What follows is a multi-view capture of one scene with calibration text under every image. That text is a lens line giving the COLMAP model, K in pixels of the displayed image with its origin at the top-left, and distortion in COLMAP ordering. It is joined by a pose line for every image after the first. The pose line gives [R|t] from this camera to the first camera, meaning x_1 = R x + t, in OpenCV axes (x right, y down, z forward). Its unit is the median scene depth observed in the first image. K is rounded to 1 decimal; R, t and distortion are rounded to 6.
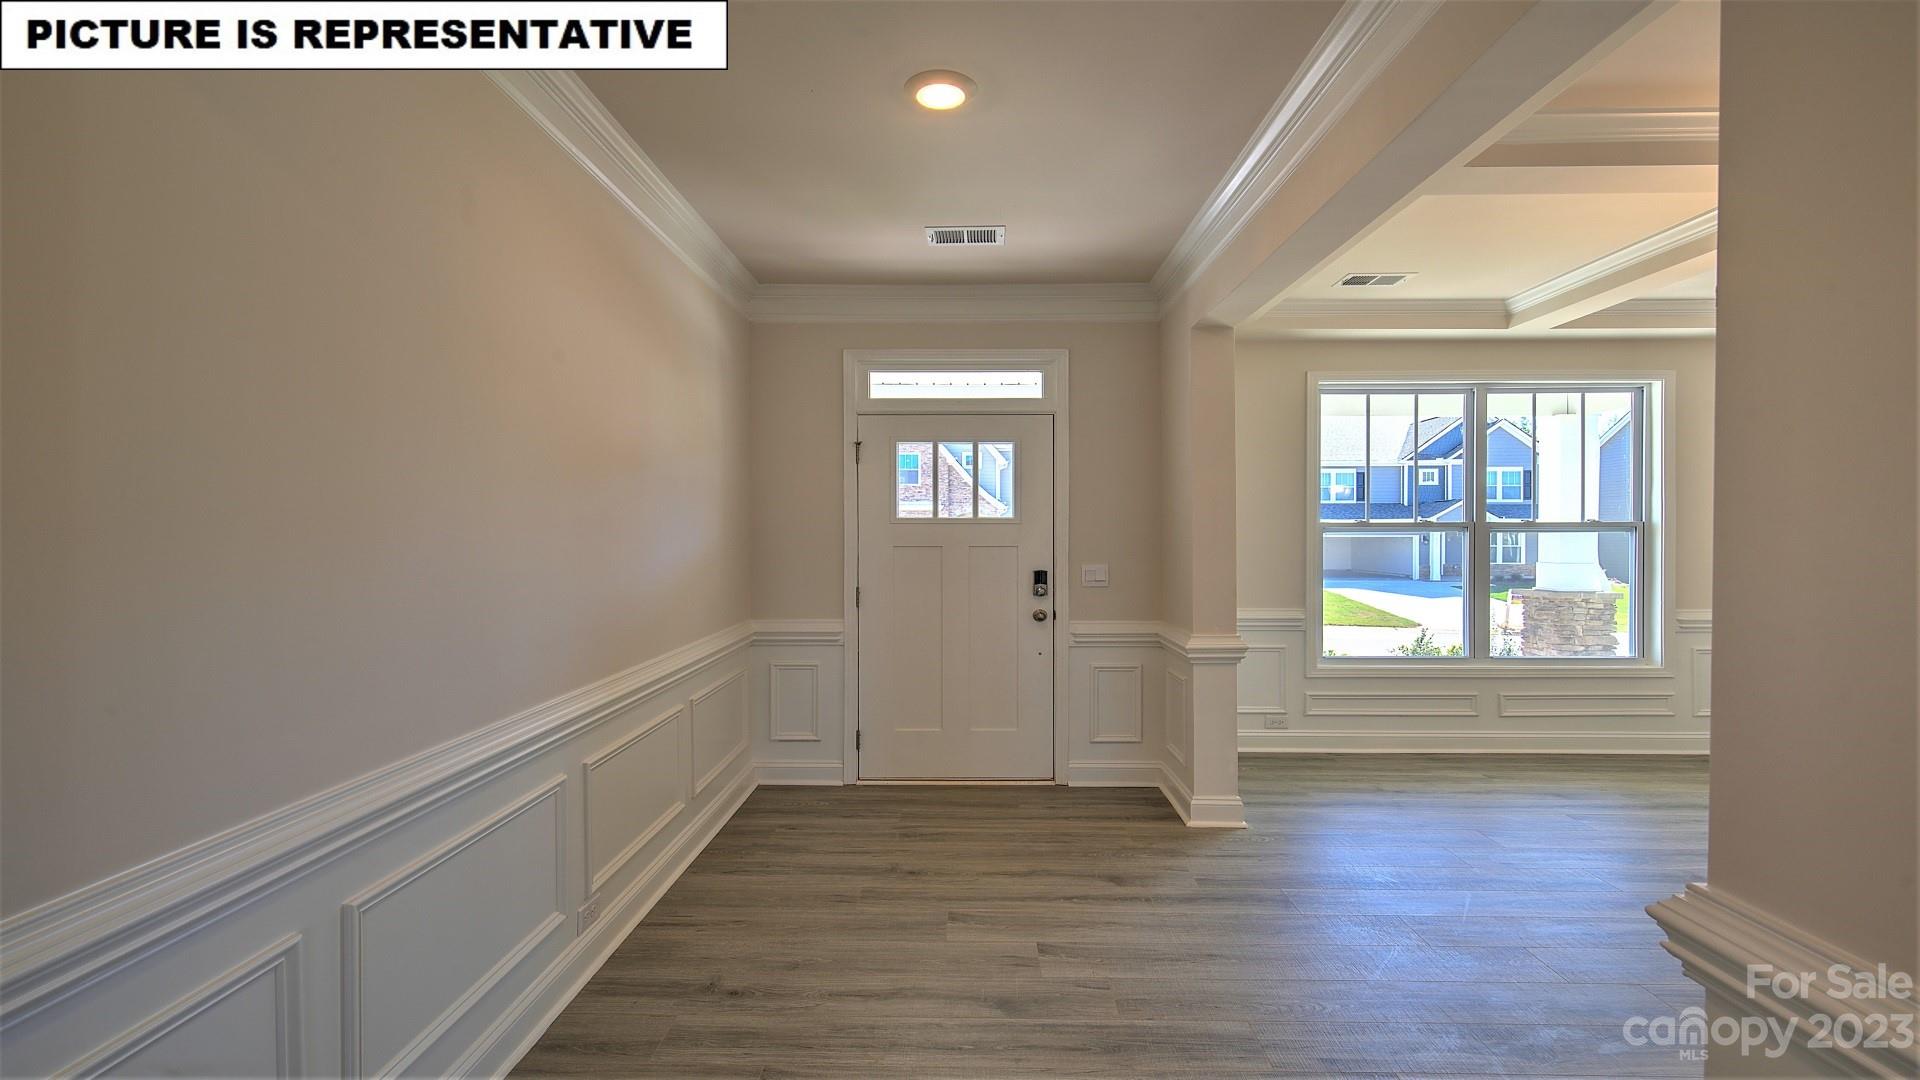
lens RADIAL K [[888.2, 0, 968.2], [0, 888.2, 540.4], [0, 0, 1]] dist [0.005274, -0.001822]
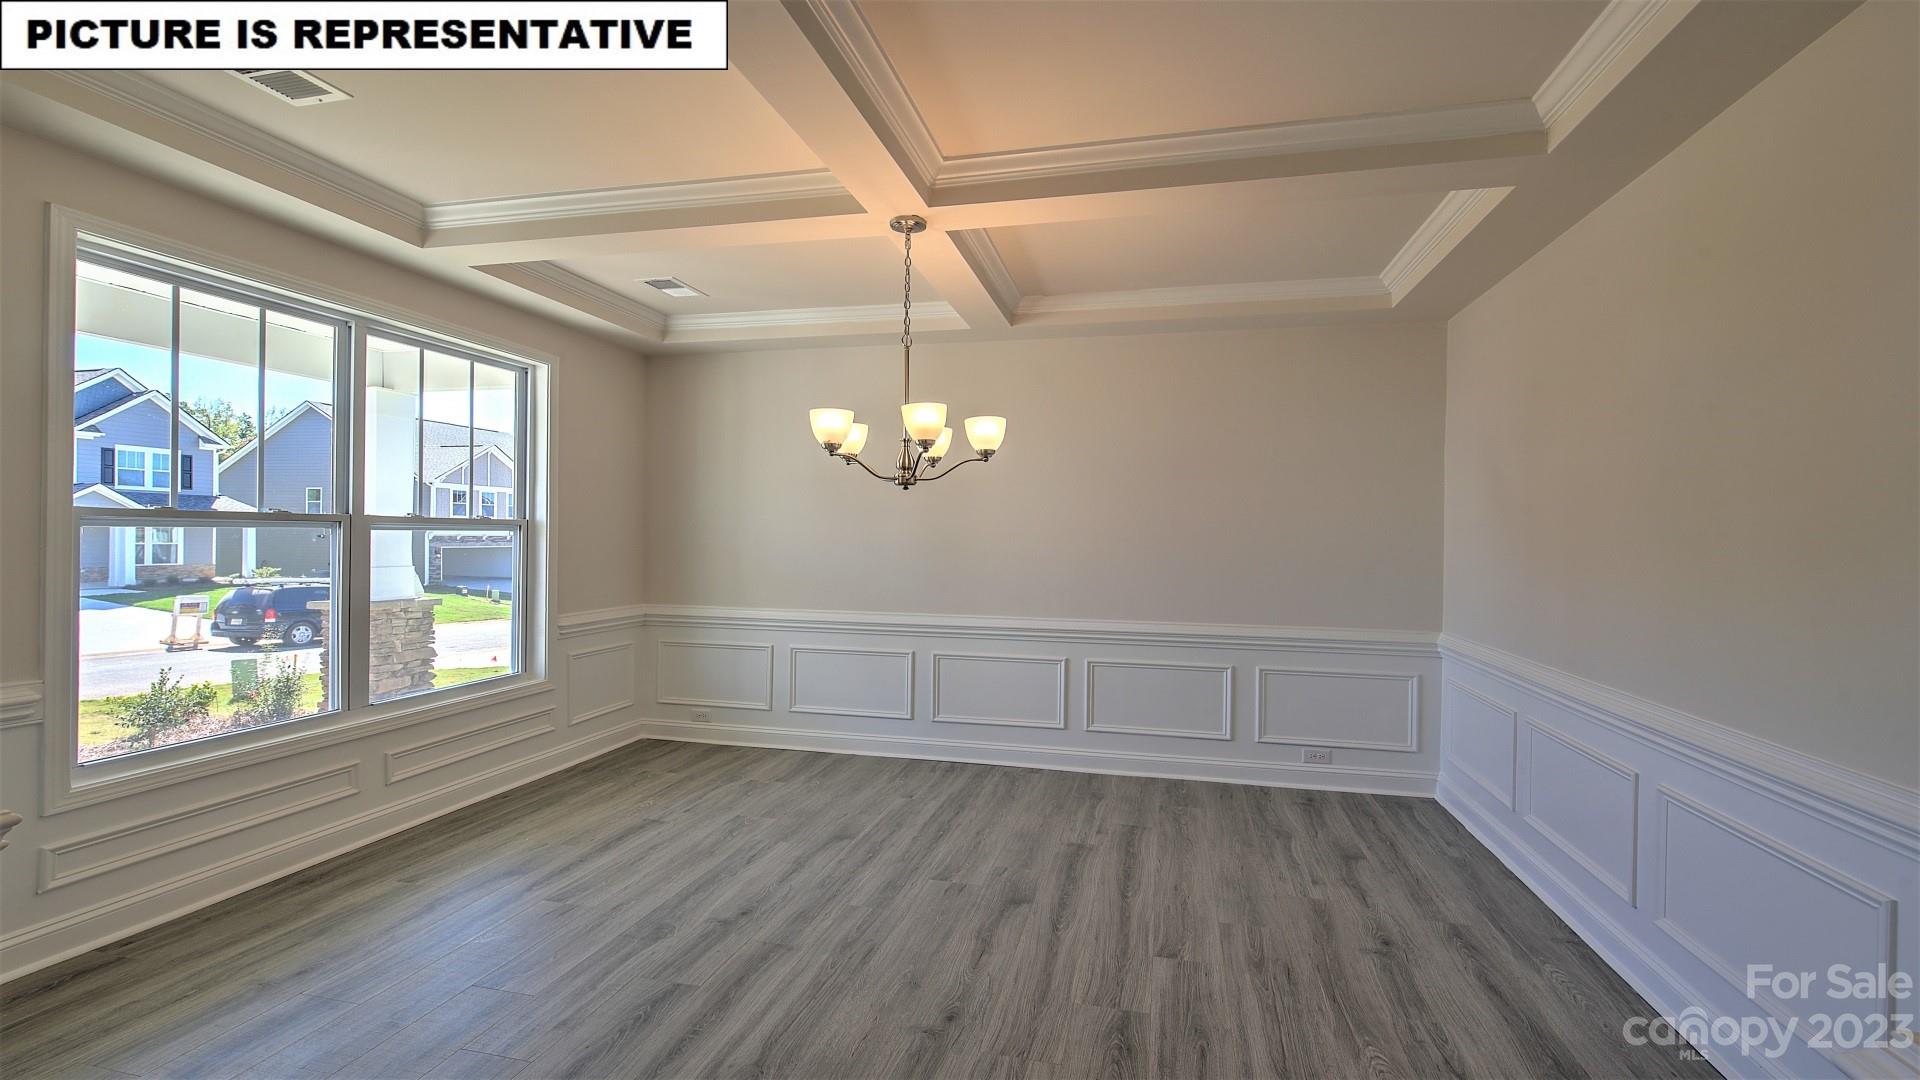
lens RADIAL K [[888.2, 0, 1088.4], [0, 888.2, 544.3], [0, 0, 1]] dist [0.005274, -0.001822]
pose [[0.233862, -0.003645, 0.972263, 0.027637], [-0.003167, 0.999985, 0.004511, -0.002719], [-0.972265, -0.004134, 0.233847, 0.280221]]
